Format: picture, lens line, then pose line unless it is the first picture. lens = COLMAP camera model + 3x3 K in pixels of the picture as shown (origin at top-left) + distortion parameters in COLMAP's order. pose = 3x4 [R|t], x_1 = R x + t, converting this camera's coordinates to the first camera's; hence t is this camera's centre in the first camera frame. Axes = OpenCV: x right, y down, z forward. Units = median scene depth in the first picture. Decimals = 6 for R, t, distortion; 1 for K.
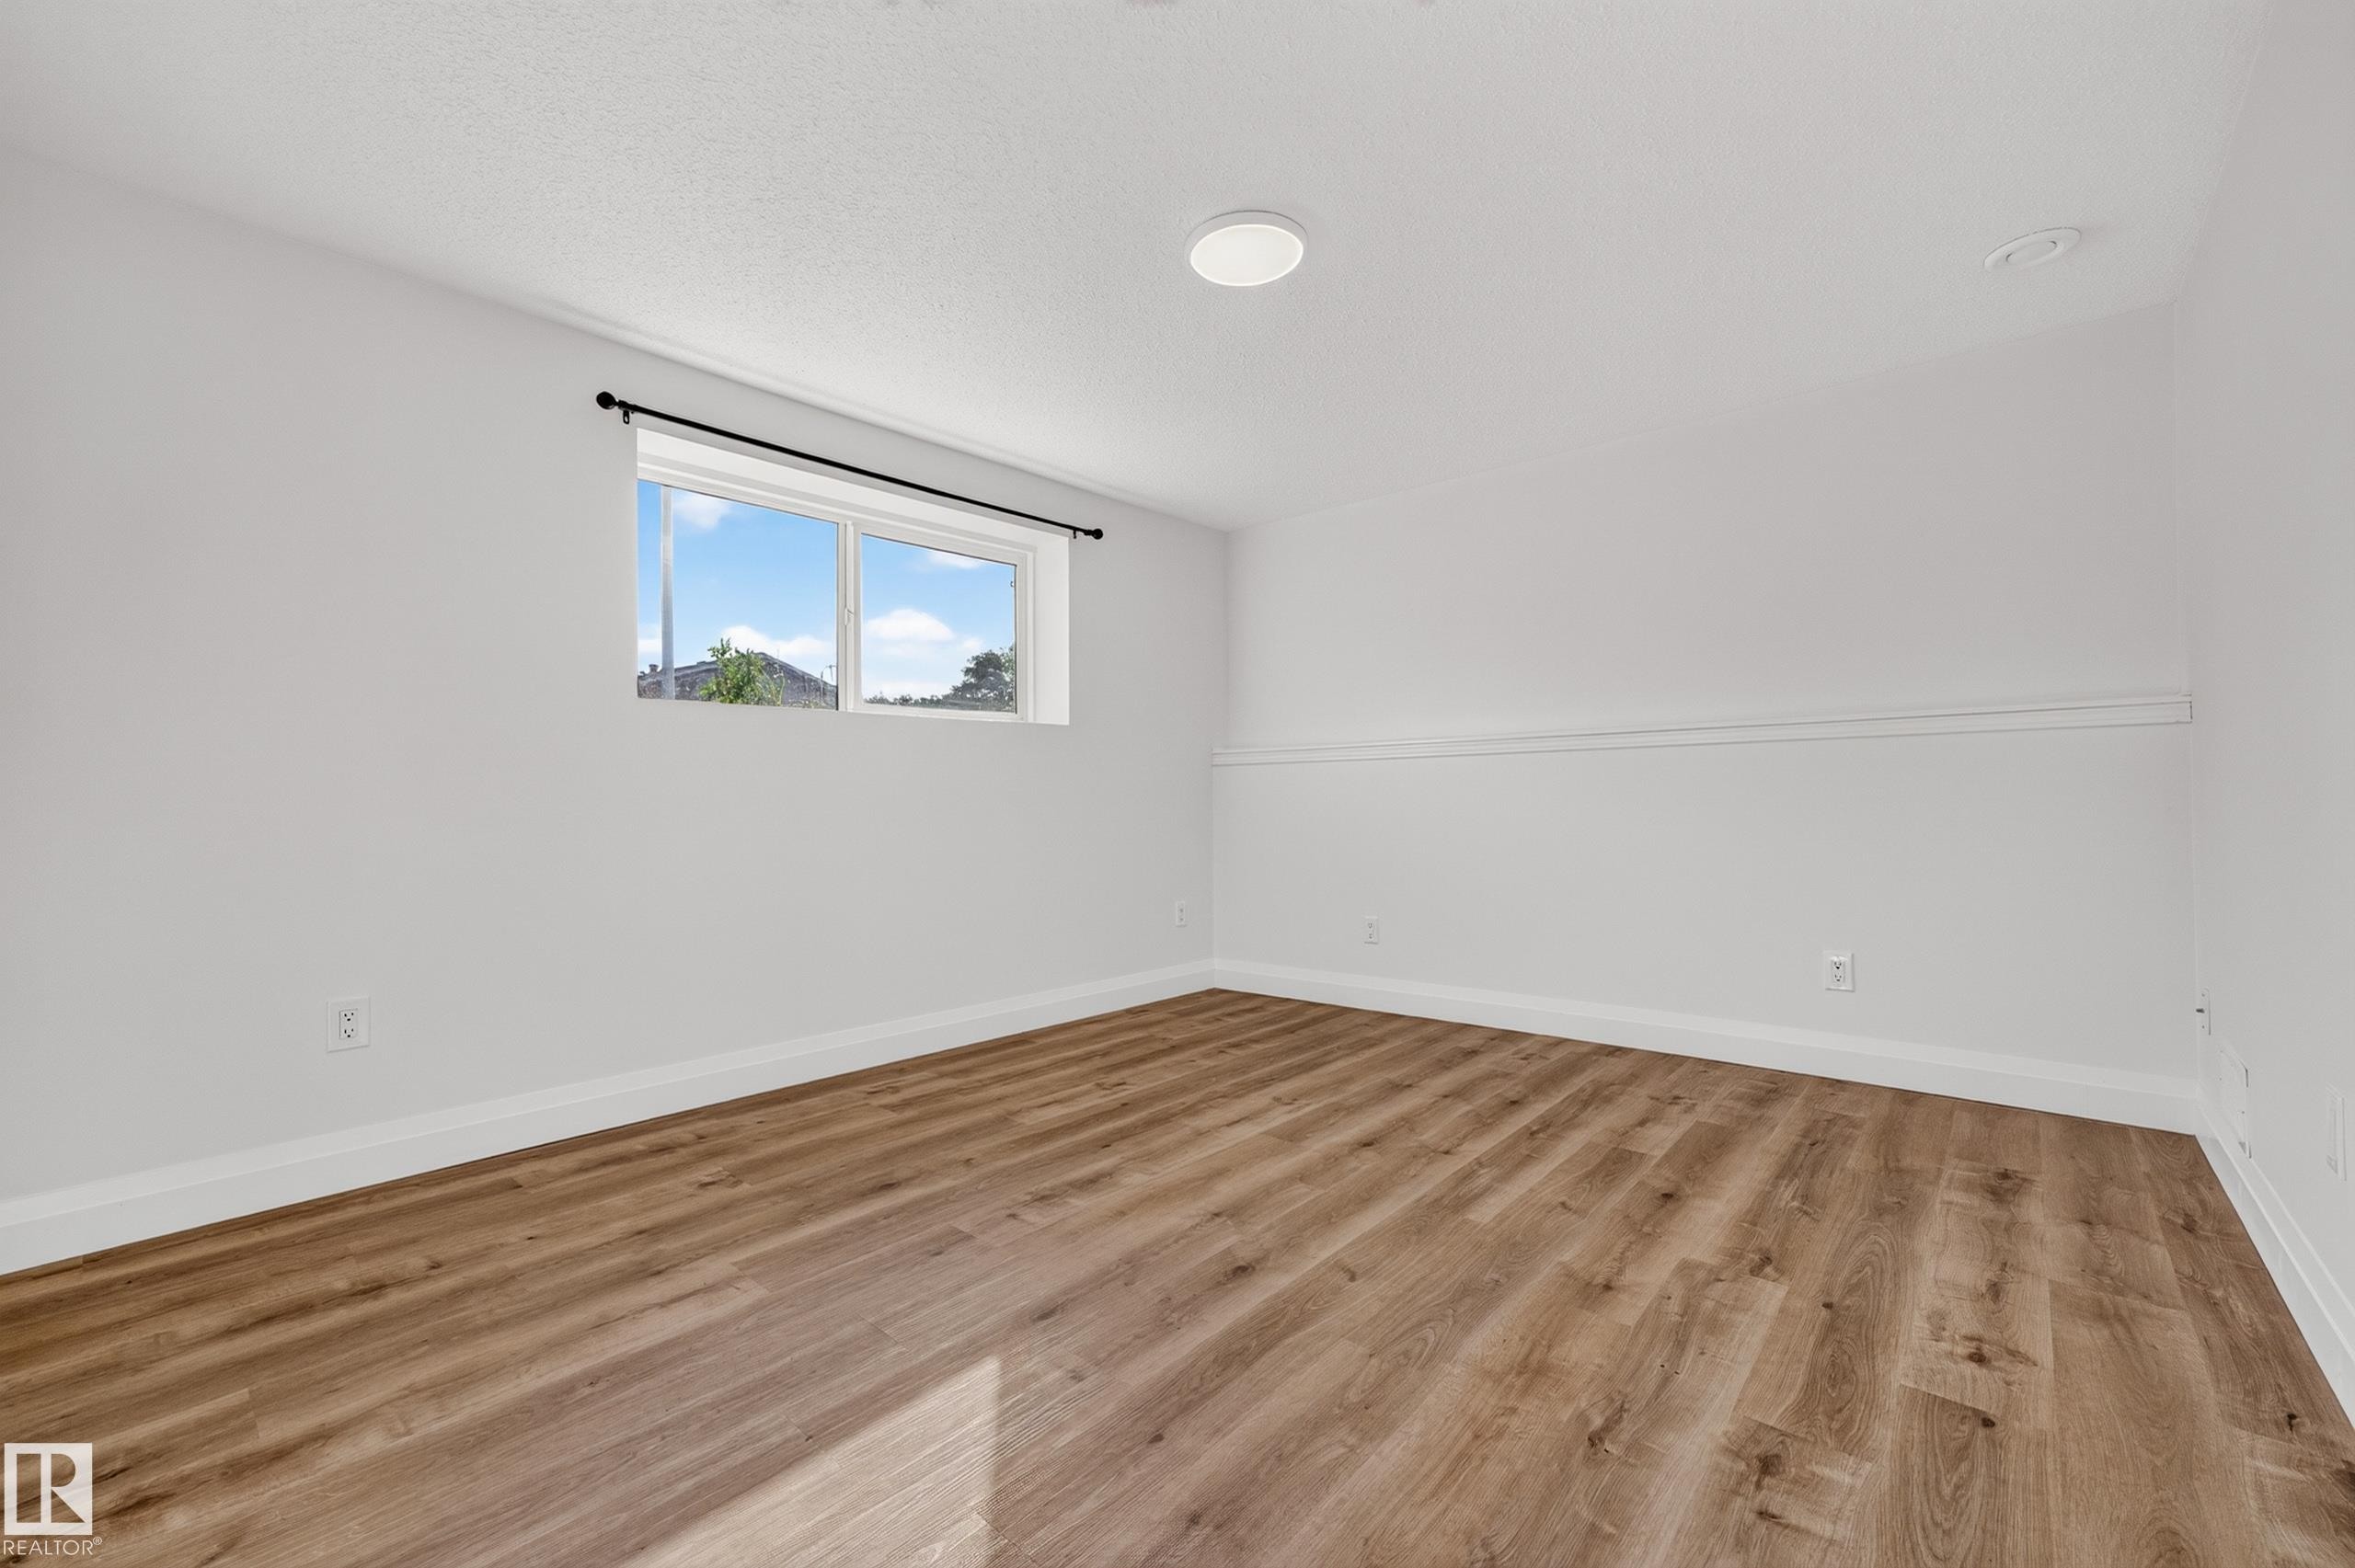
lens RADIAL K [[946.1, 0, 1228.6], [0, 946.1, 765.5], [0, 0, 1]] dist [-0.014652, 0.006823]
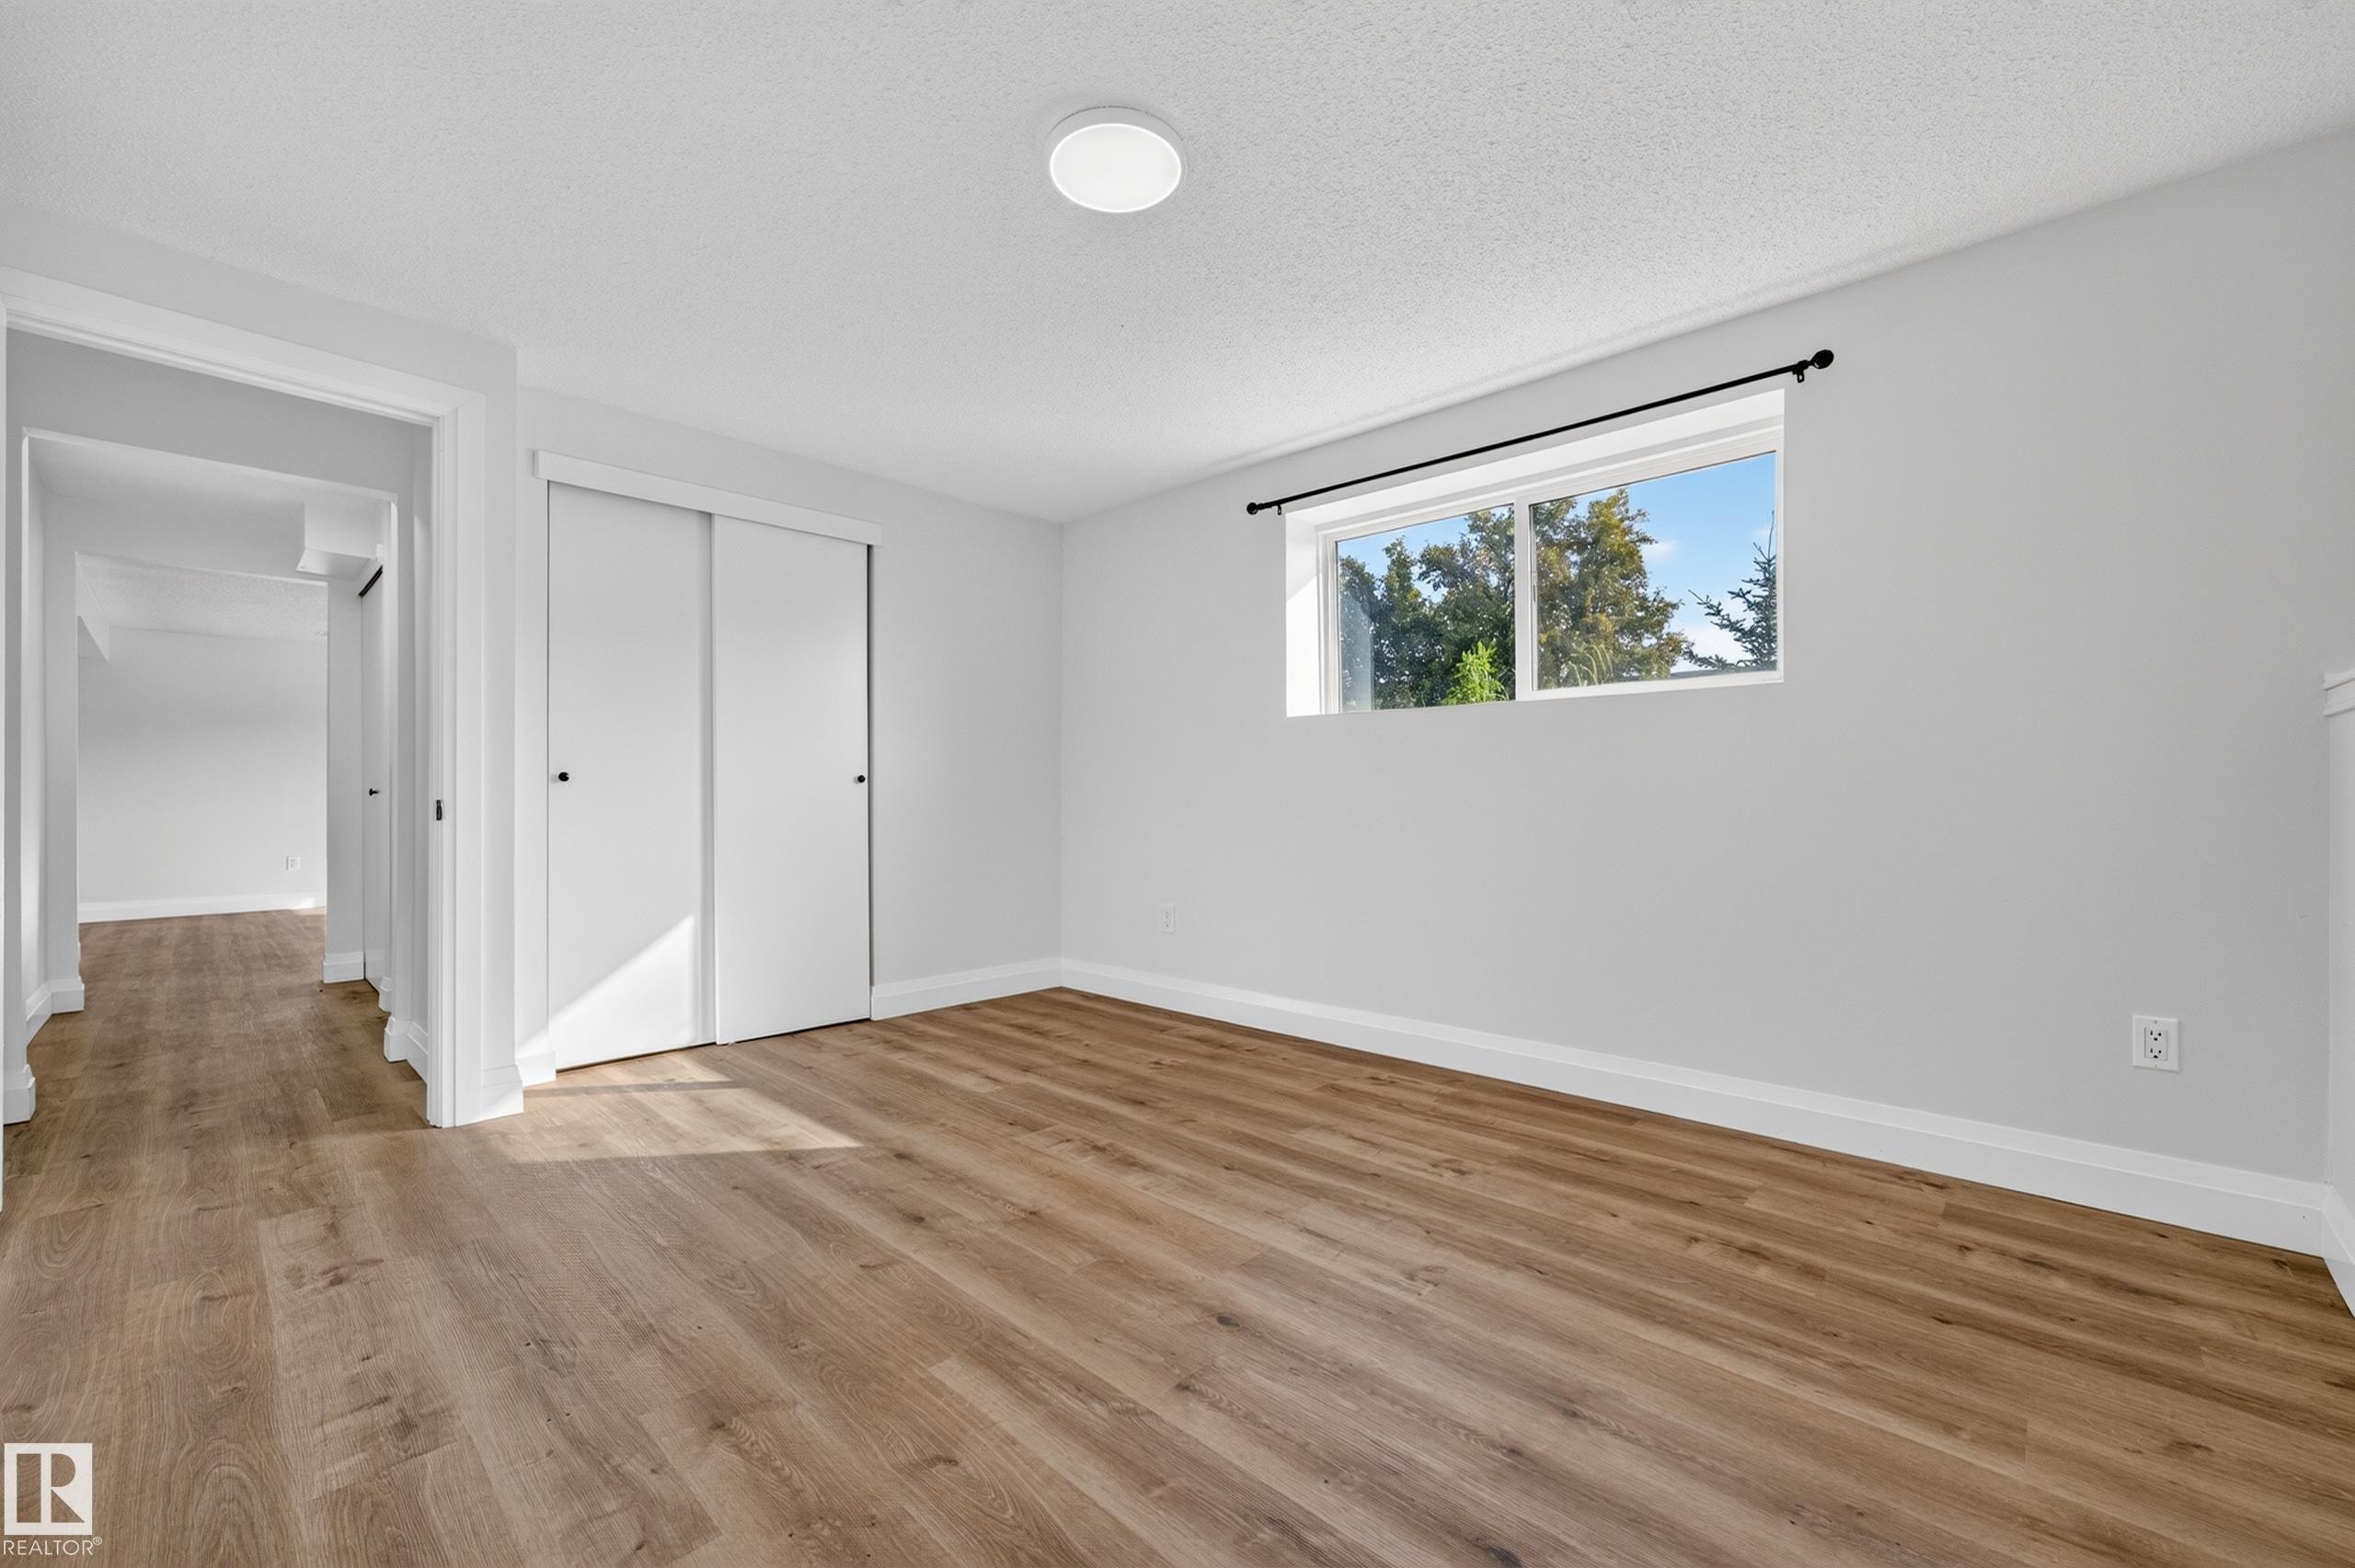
lens RADIAL K [[946.1, 0, 1164.0], [0, 946.1, 801.3], [0, 0, 1]] dist [-0.014652, 0.006823]
pose [[-0.075924, 0.010751, -0.997056, 0.896705], [0.042398, 0.999072, 0.007544, 0.028169], [0.996212, -0.041700, -0.076309, 1.125700]]
